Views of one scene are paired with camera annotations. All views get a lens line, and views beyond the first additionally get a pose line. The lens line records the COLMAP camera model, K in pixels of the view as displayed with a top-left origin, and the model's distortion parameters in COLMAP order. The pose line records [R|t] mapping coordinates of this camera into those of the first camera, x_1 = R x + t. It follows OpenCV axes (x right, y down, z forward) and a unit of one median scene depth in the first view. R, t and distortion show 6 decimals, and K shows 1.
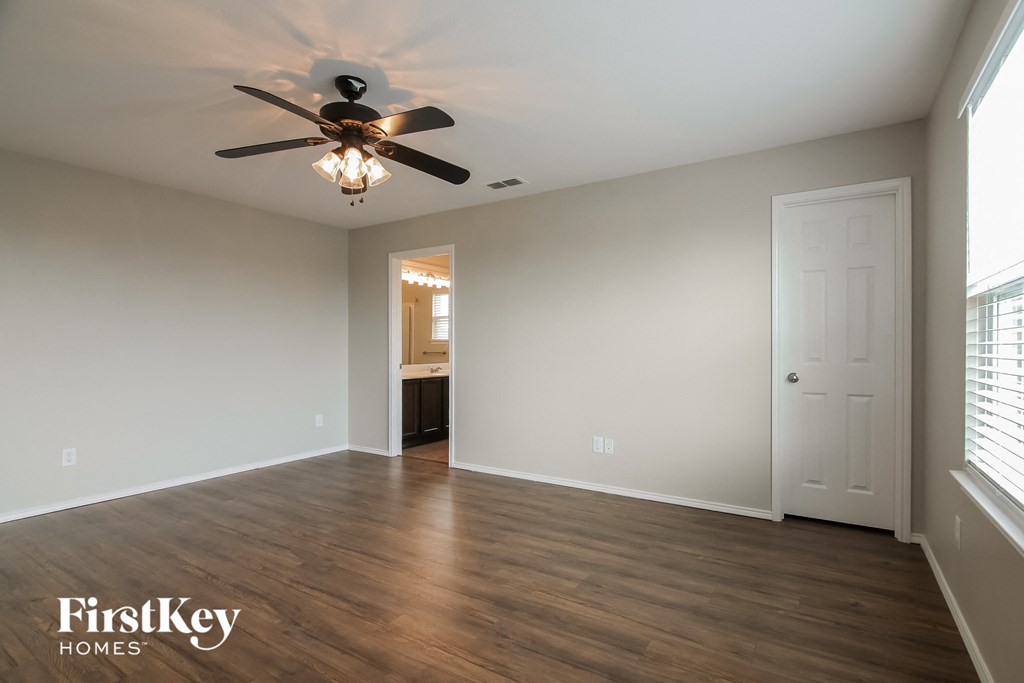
lens RADIAL K [[486.7, 0, 517.7], [0, 486.7, 343.5], [0, 0, 1]] dist [0.001725, -0.000197]
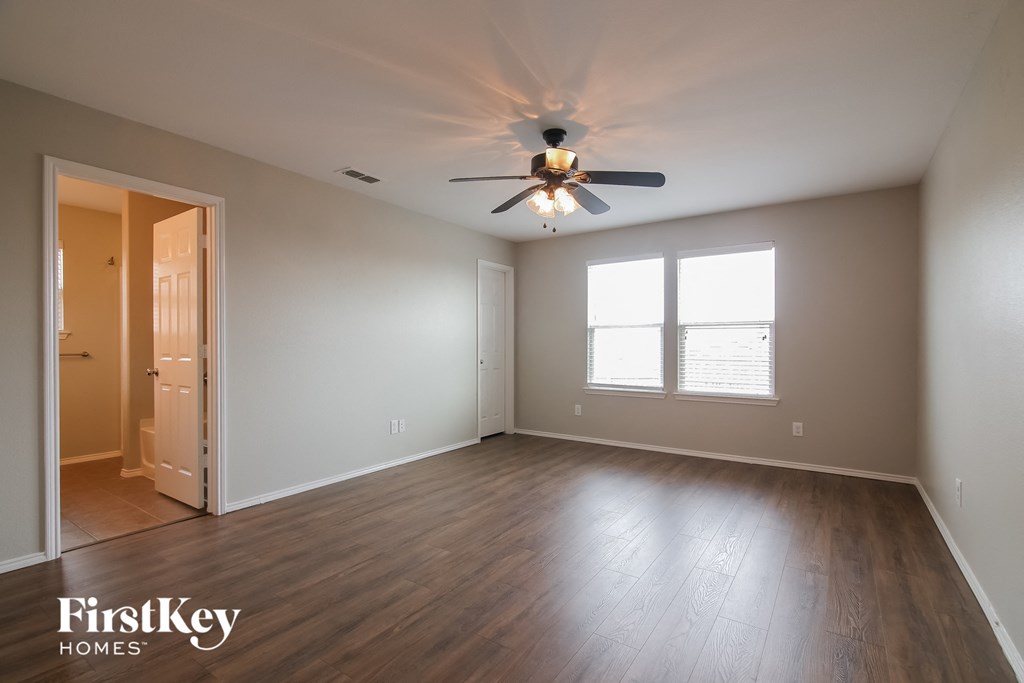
lens RADIAL K [[486.7, 0, 517.7], [0, 486.7, 343.5], [0, 0, 1]] dist [0.001725, -0.000197]
pose [[0.017212, 0.003708, 0.999845, -1.282340], [-0.008644, 0.999956, -0.003560, 0.008090], [-0.999815, -0.008581, 0.017243, 0.861194]]
